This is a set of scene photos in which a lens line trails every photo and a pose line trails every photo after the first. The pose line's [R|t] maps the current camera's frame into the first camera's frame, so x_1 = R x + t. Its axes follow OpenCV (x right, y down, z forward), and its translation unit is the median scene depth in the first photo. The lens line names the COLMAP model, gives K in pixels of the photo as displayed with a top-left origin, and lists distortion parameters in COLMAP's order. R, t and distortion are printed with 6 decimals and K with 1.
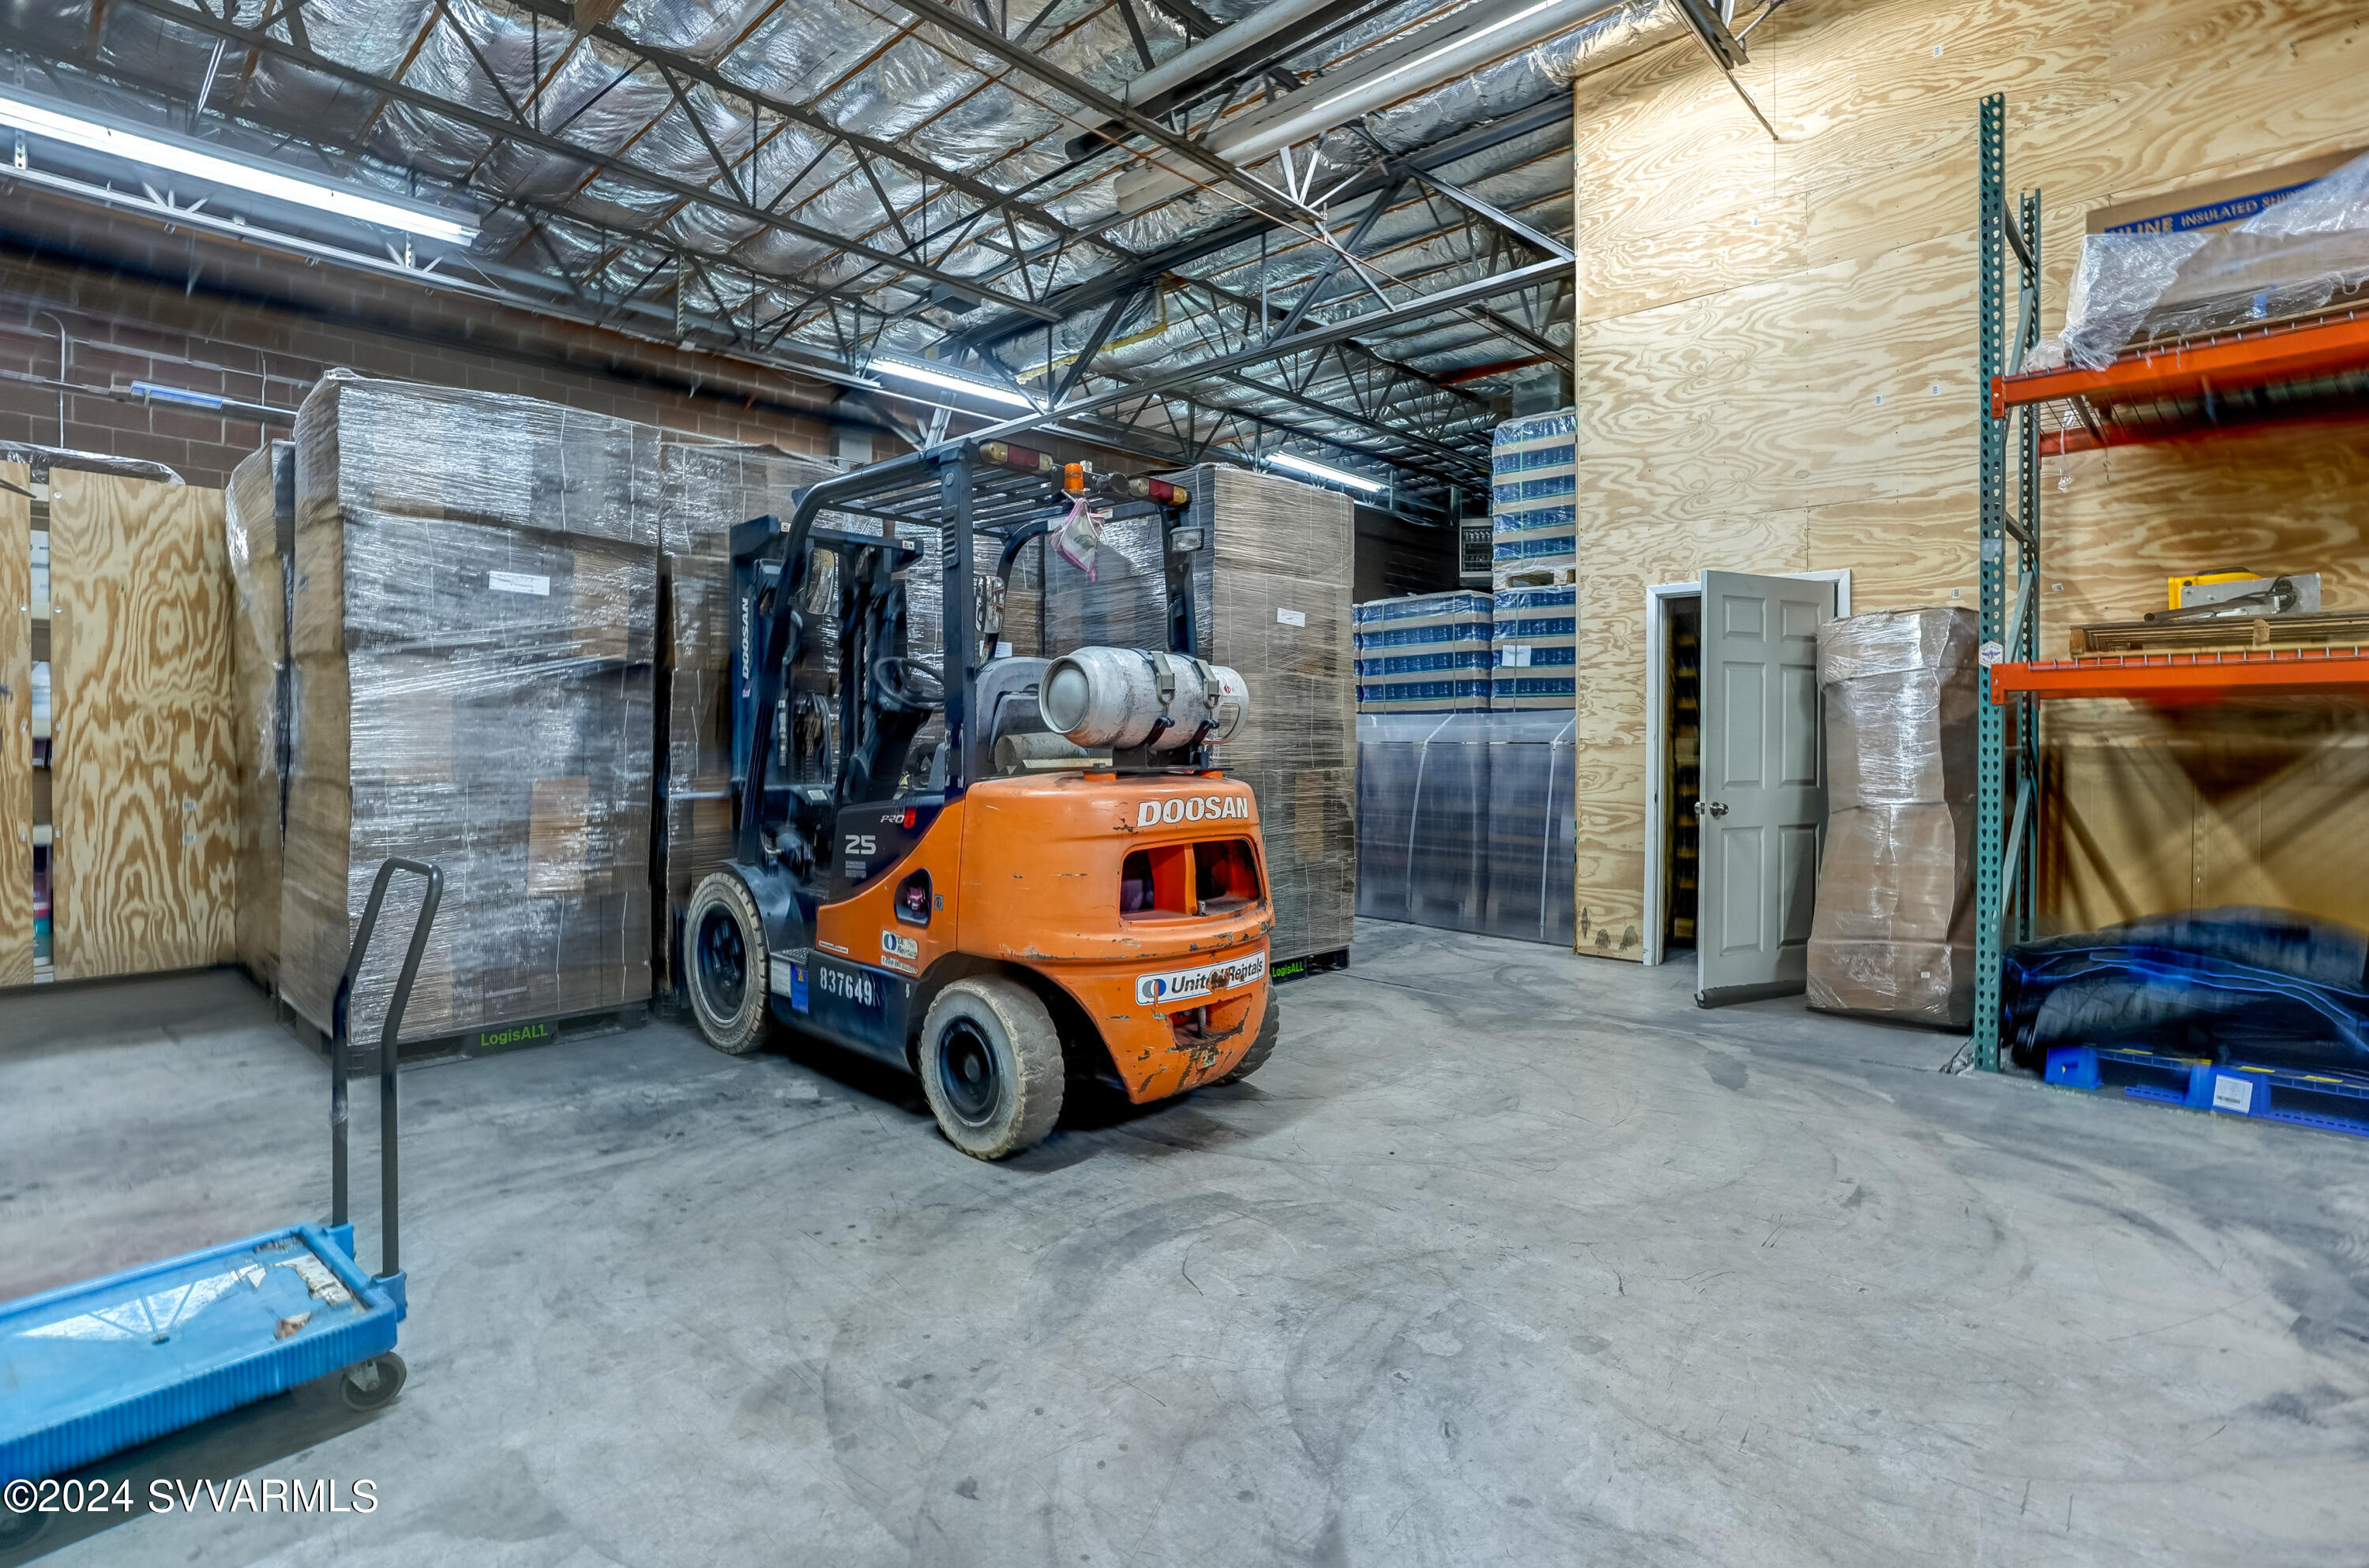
lens RADIAL K [[1097.9, 0, 1182.2], [0, 1097.9, 767.8], [0, 0, 1]] dist [-0.057344, 0.024174]
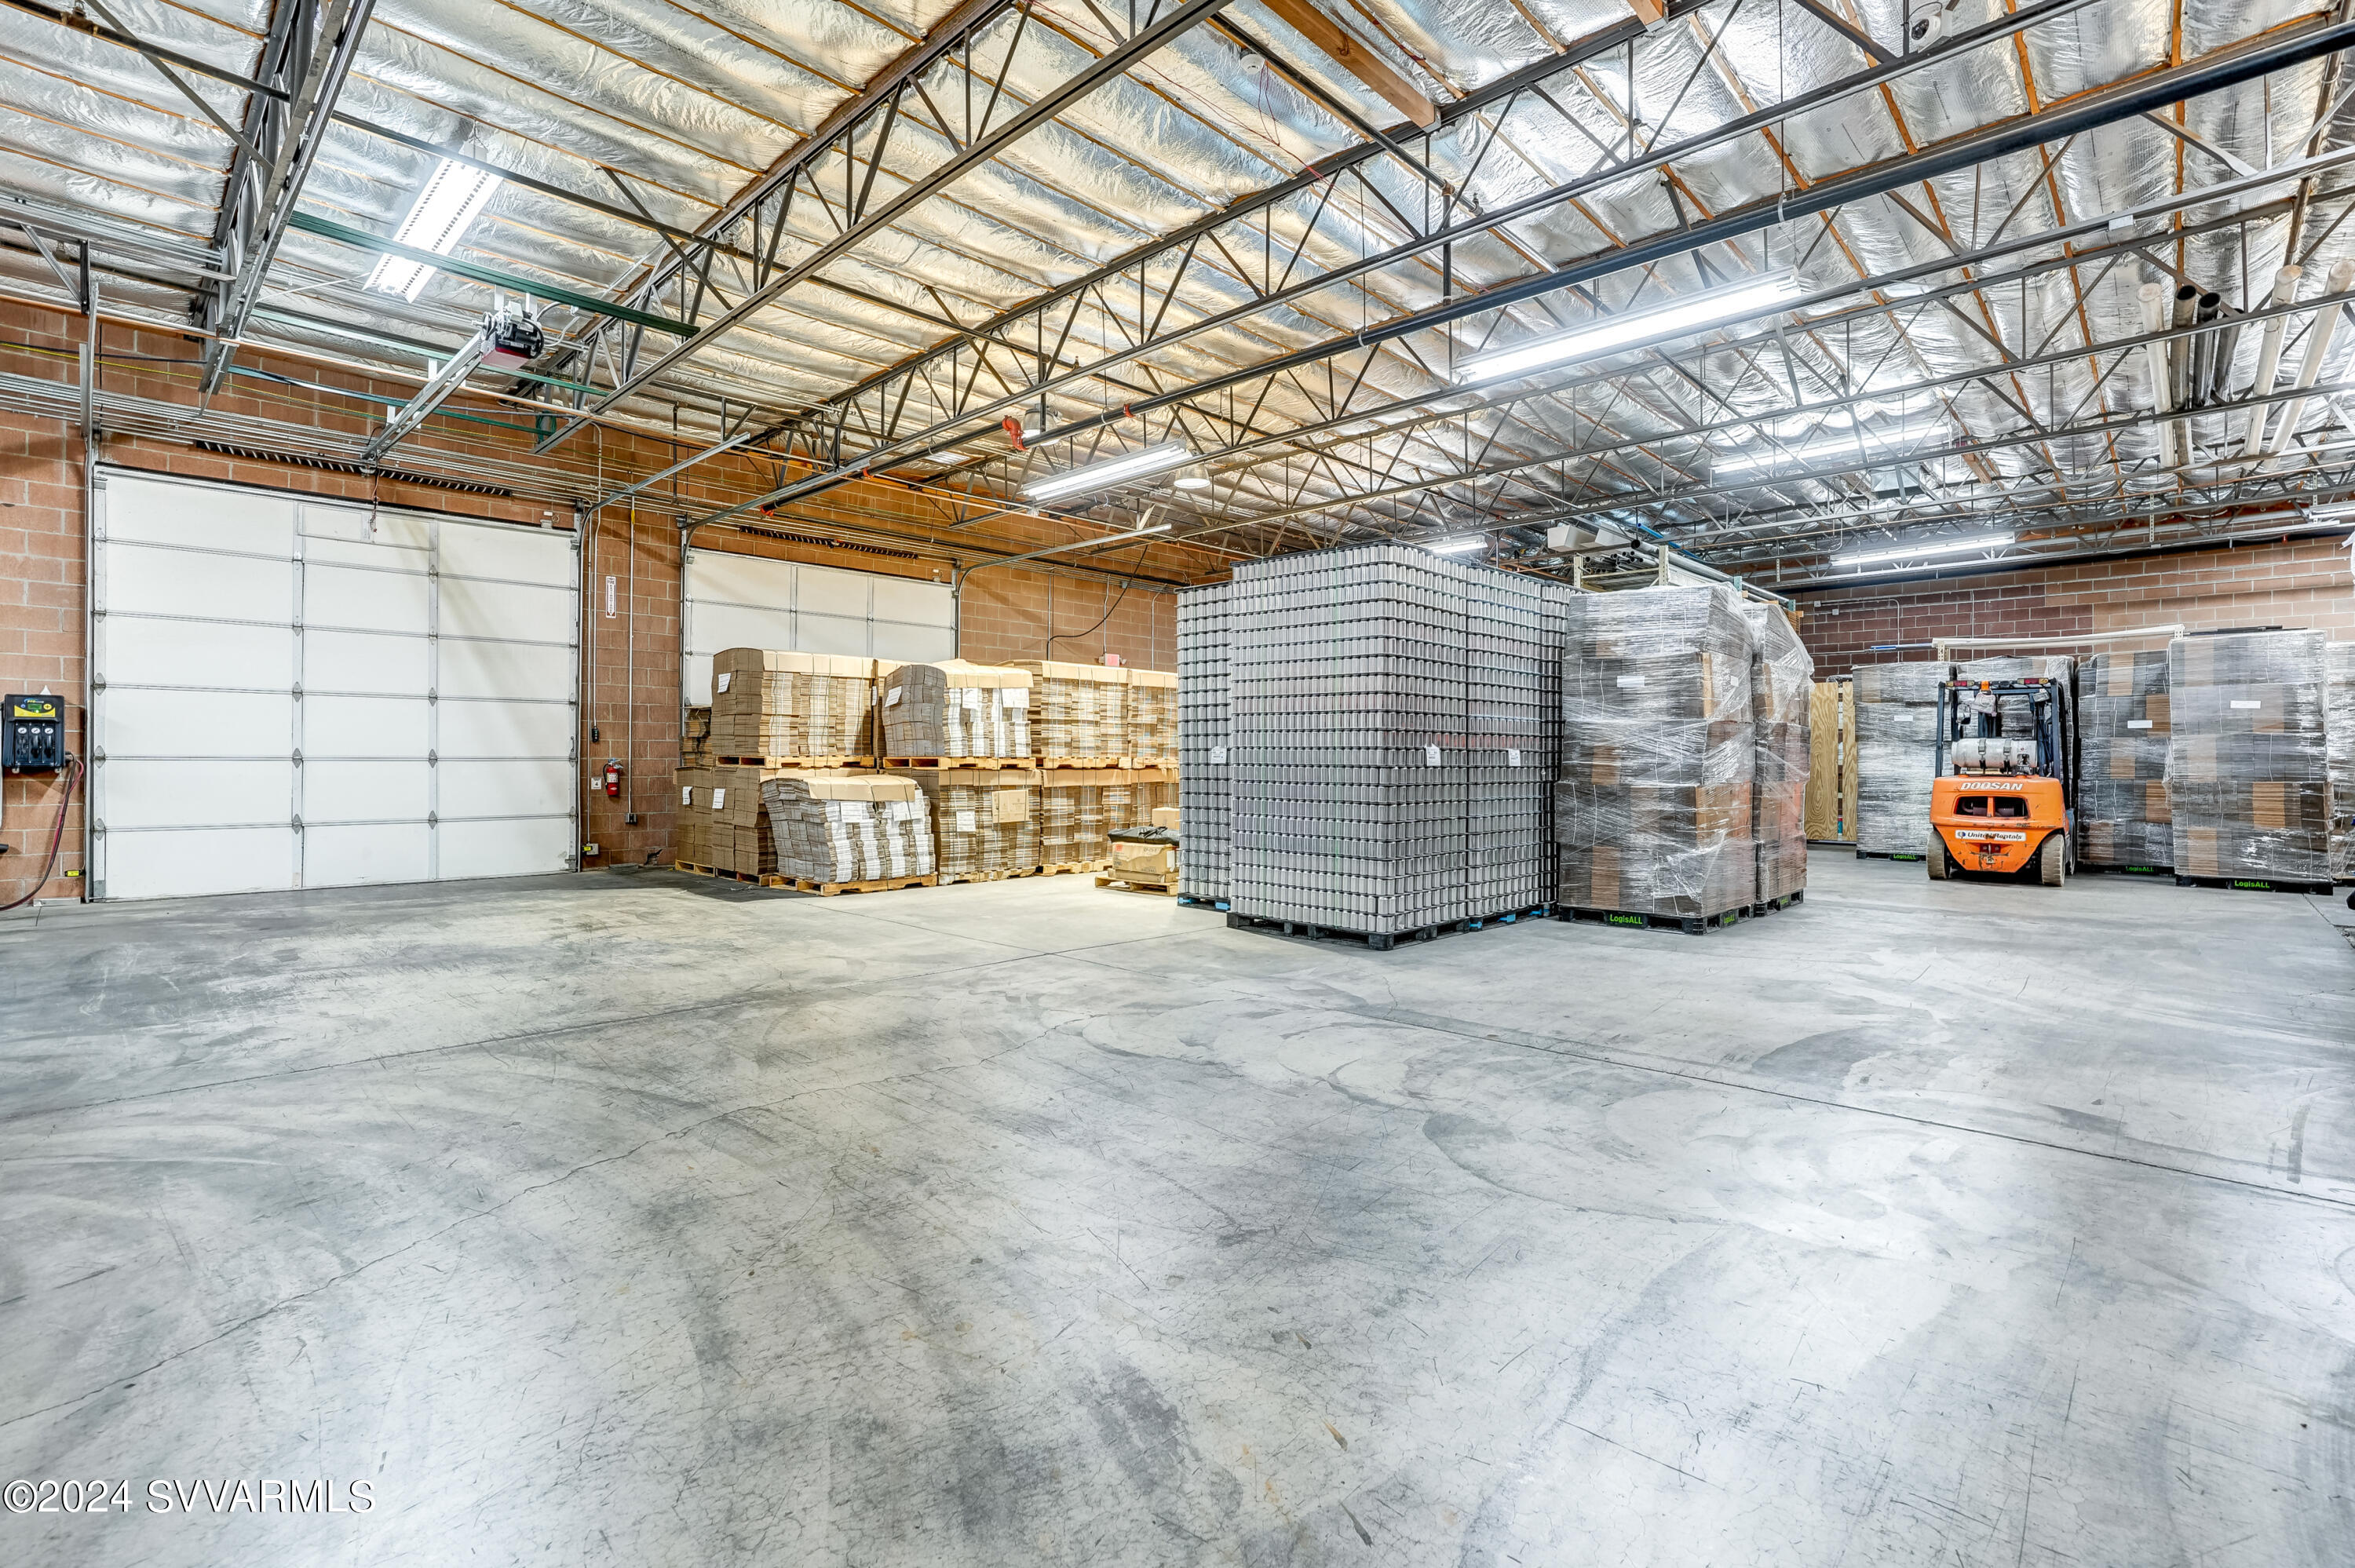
lens RADIAL K [[1091.3, 0, 1175.2], [0, 1091.3, 767.9], [0, 0, 1]] dist [-0.057344, 0.024174]
pose [[-0.021710, 0.001889, -0.999763, 3.384060], [-0.030888, 0.999520, 0.002560, 0.051717], [0.999287, 0.030937, -0.021641, -1.456876]]
